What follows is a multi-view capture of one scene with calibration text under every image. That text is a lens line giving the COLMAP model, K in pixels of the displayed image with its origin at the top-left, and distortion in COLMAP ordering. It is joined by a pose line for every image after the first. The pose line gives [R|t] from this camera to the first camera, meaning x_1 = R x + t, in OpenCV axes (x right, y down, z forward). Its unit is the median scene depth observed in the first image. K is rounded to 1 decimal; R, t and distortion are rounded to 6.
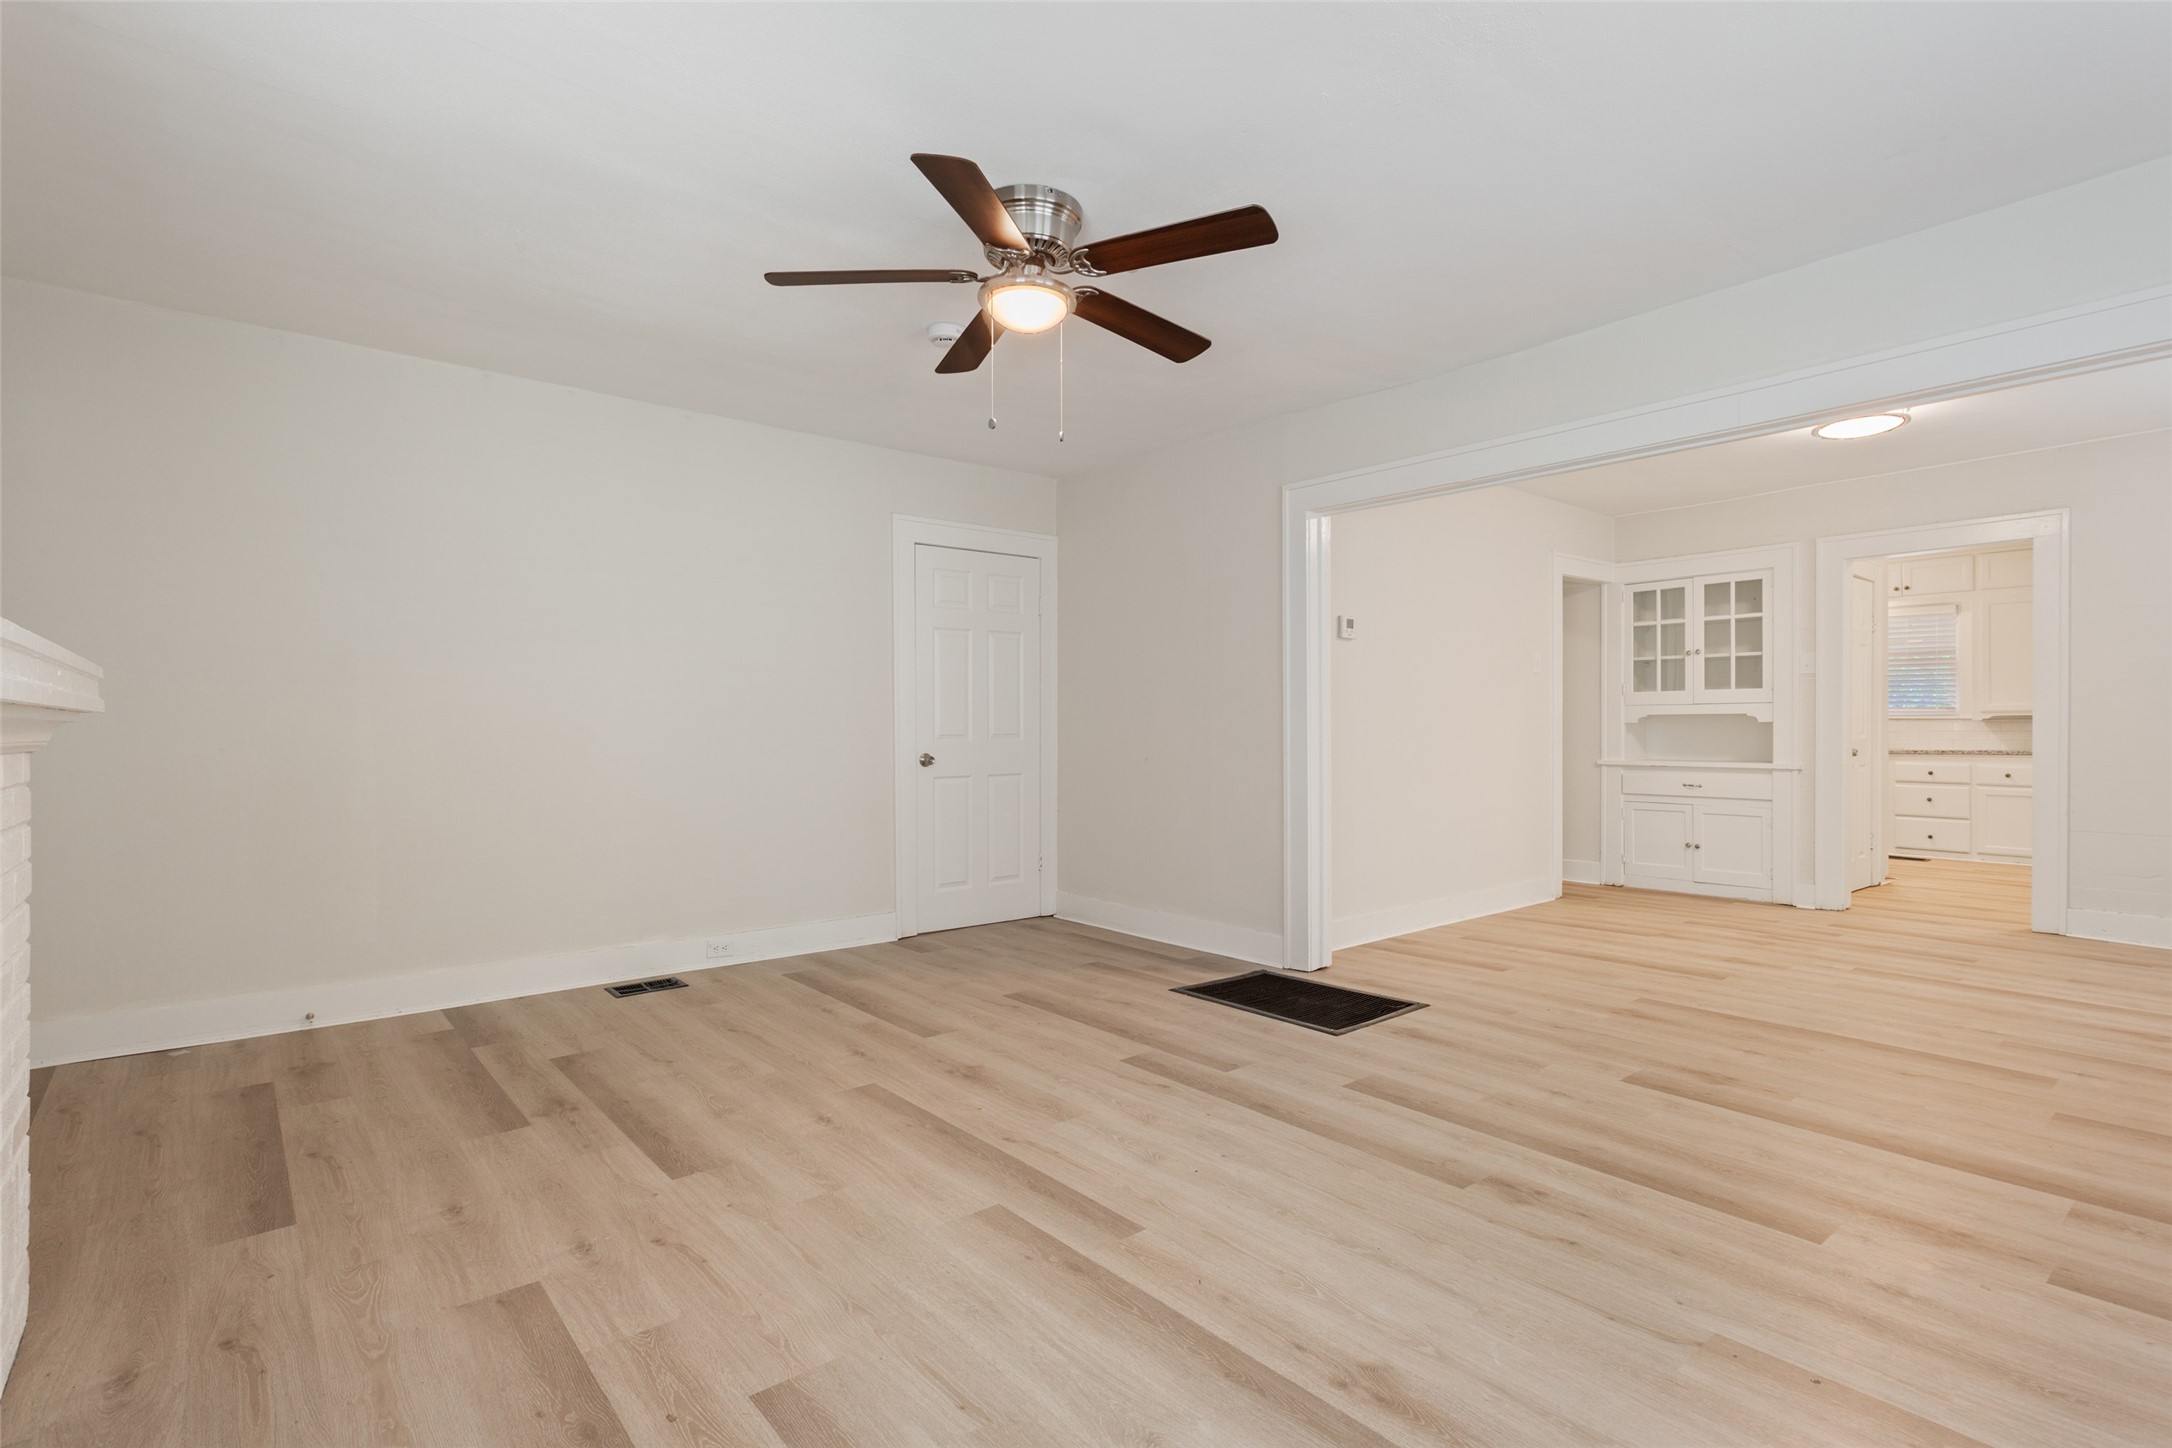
lens RADIAL K [[1031.0, 0, 1088.0], [0, 1031.0, 727.9], [0, 0, 1]] dist [0.000456, 0.002541]
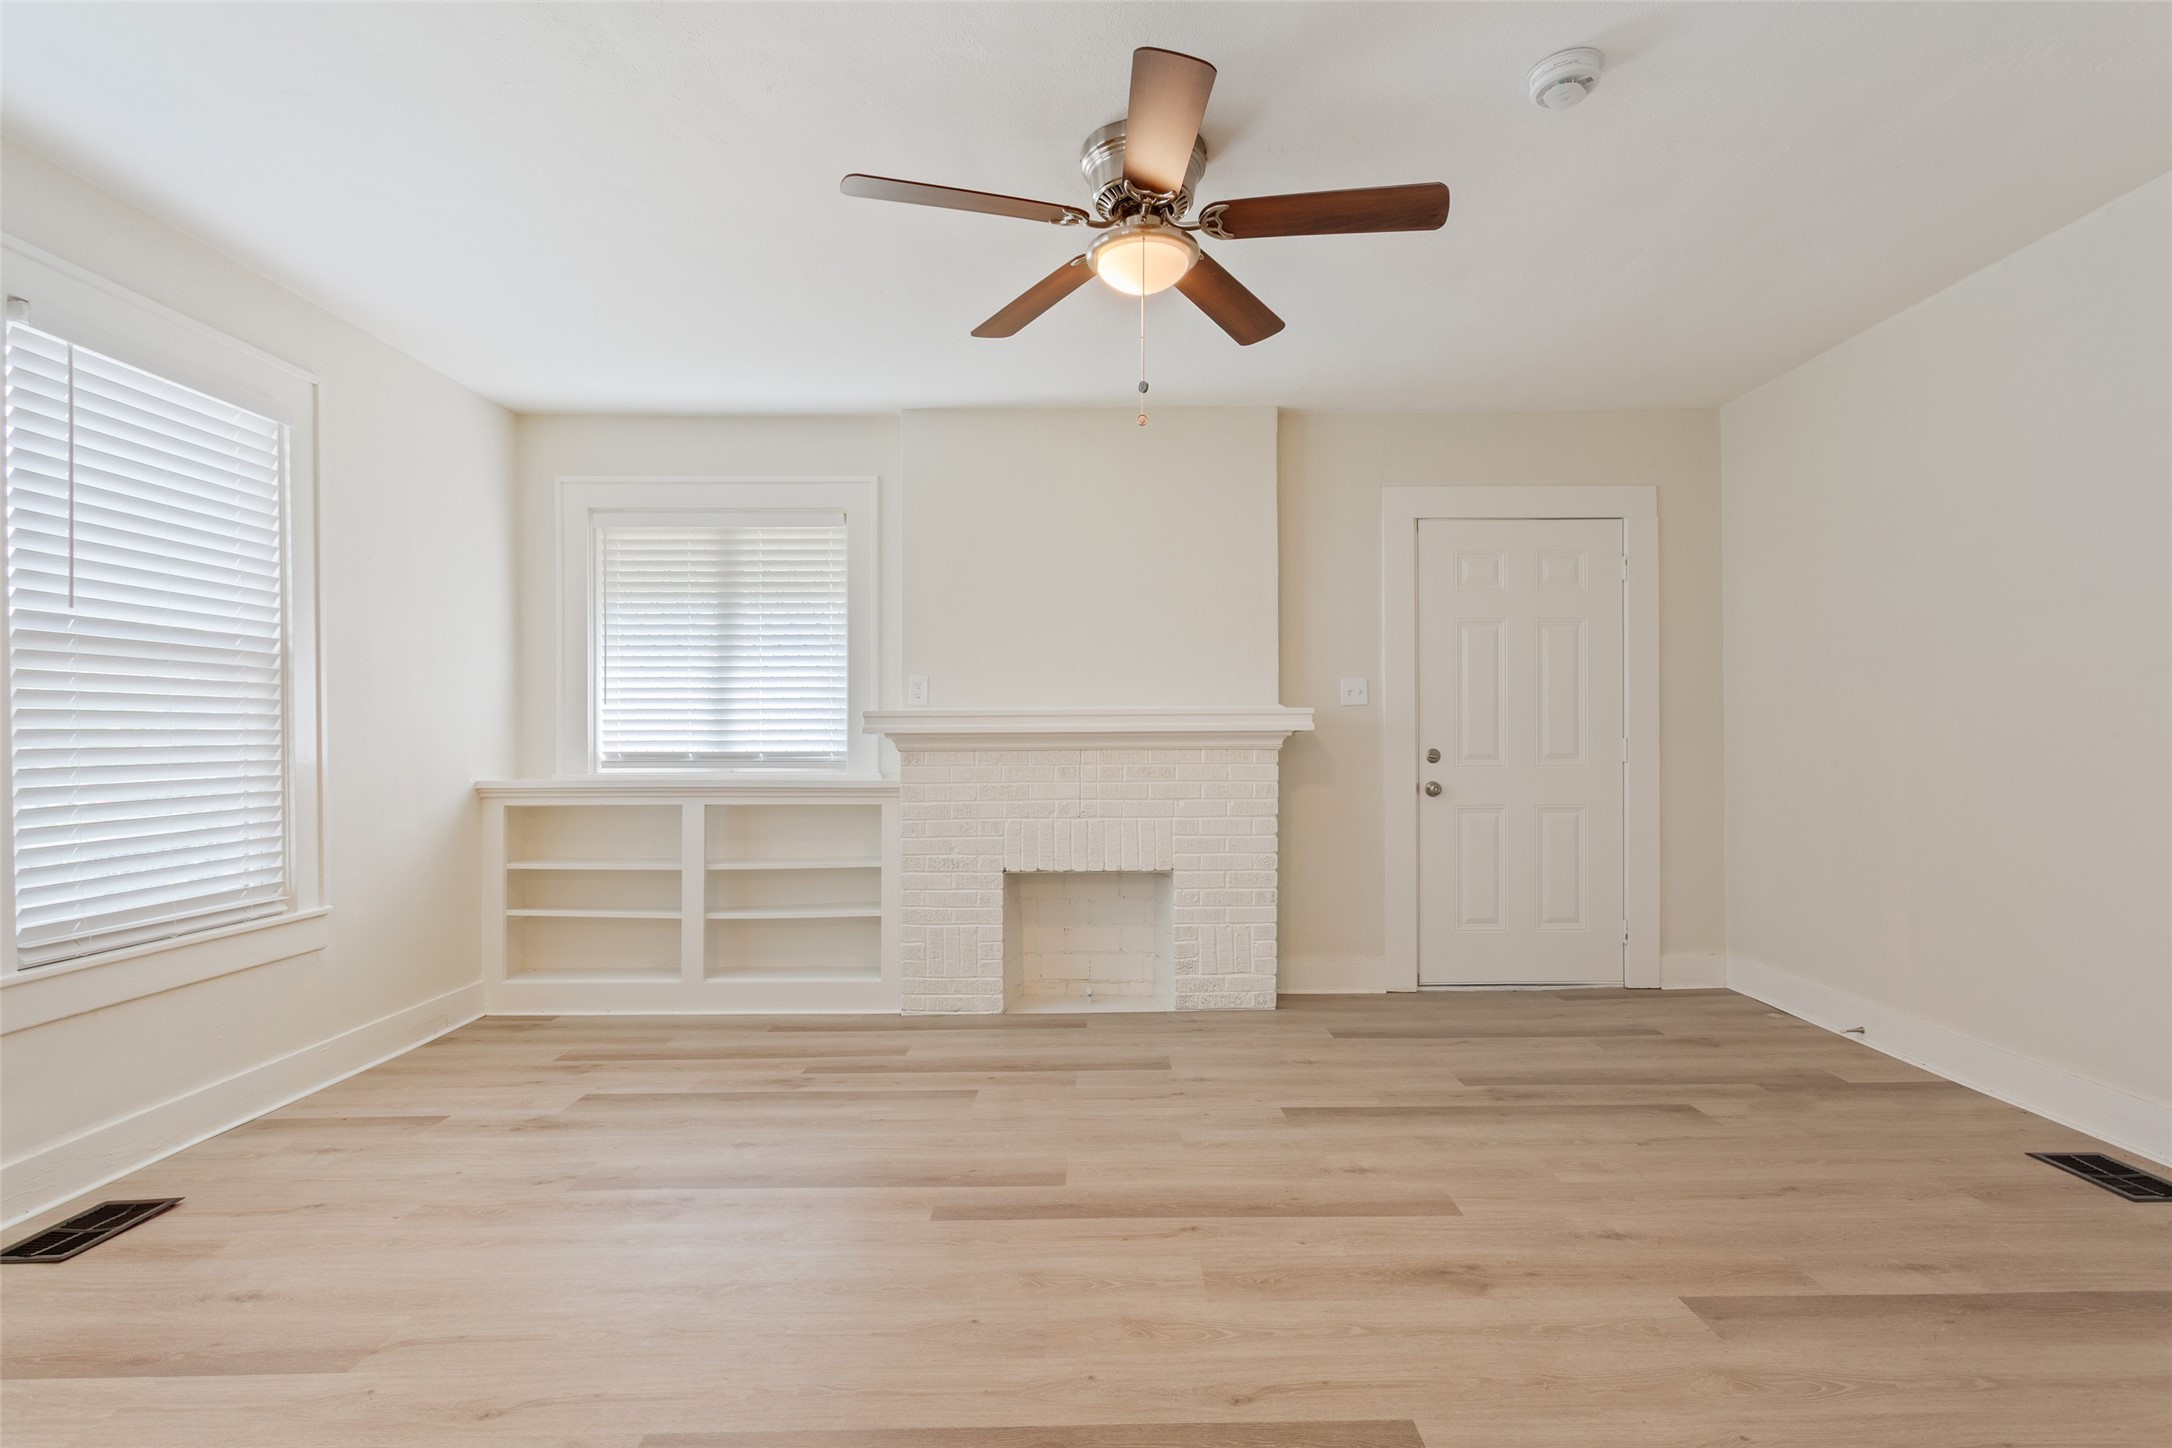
lens RADIAL K [[1031.0, 0, 1084.3], [0, 1031.0, 739.0], [0, 0, 1]] dist [0.000456, 0.002541]
pose [[-0.644394, 0.007756, -0.764655, 0.597254], [0.007686, 0.999964, 0.003665, -0.000710], [0.764655, -0.003516, -0.644430, 1.434118]]
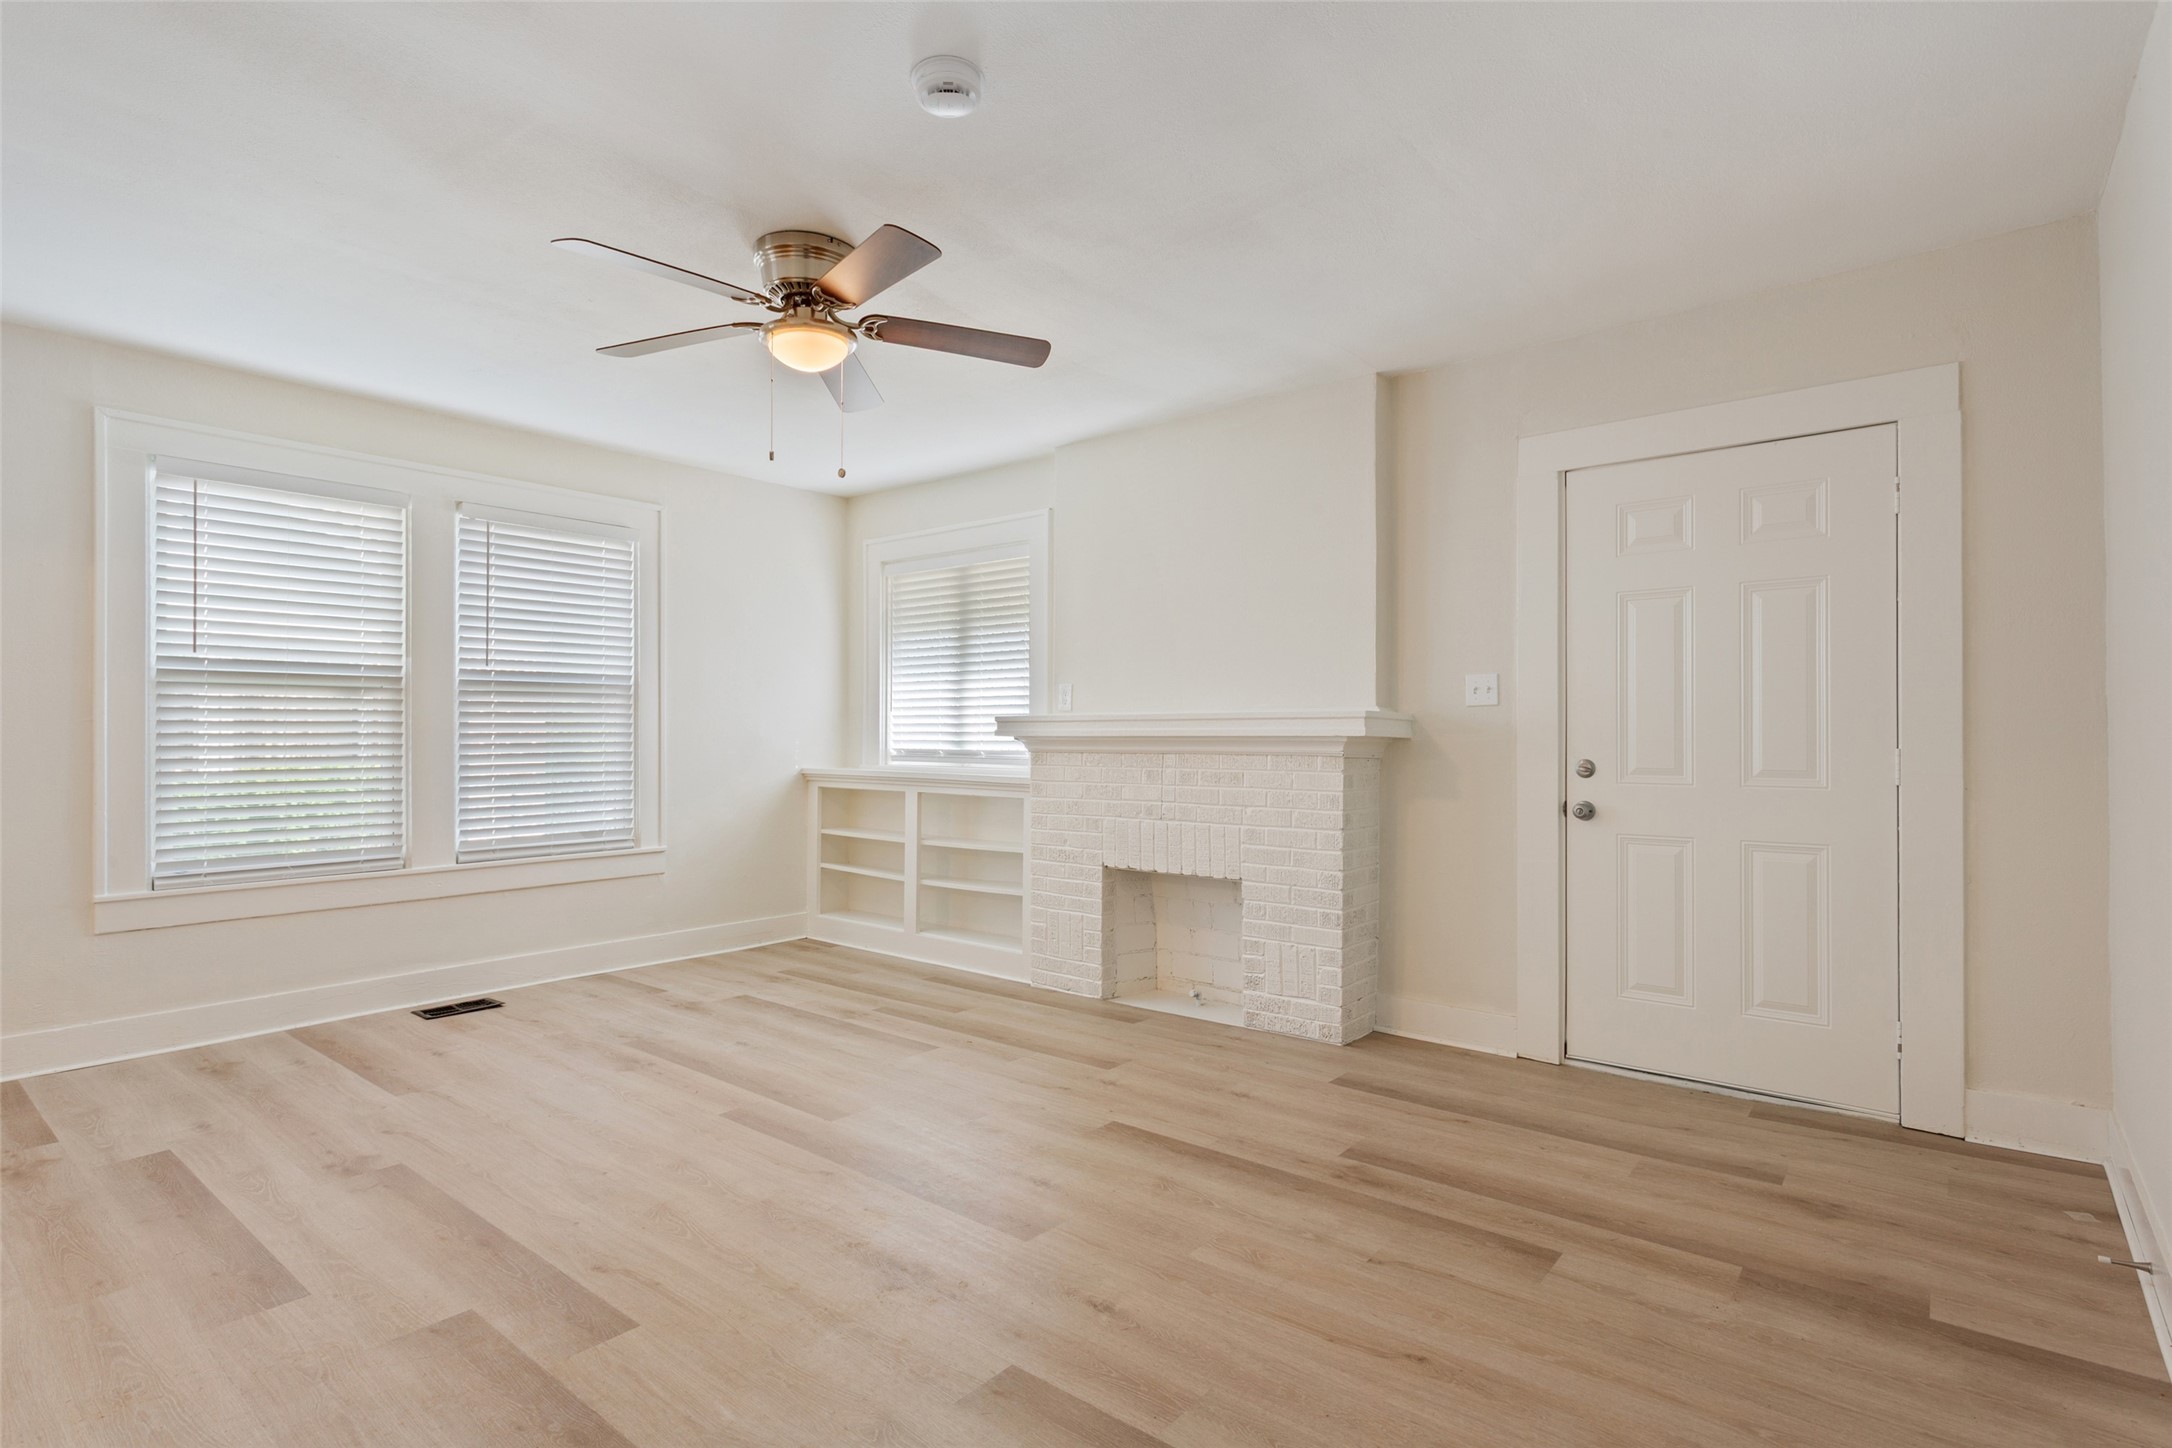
lens RADIAL K [[1031.0, 0, 1070.5], [0, 1031.0, 719.9], [0, 0, 1]] dist [0.000456, 0.002541]
pose [[-0.983070, 0.000350, -0.183228, -0.120693], [0.002865, 0.999905, -0.013462, -0.008659], [0.183206, -0.013760, -0.982978, 1.937357]]
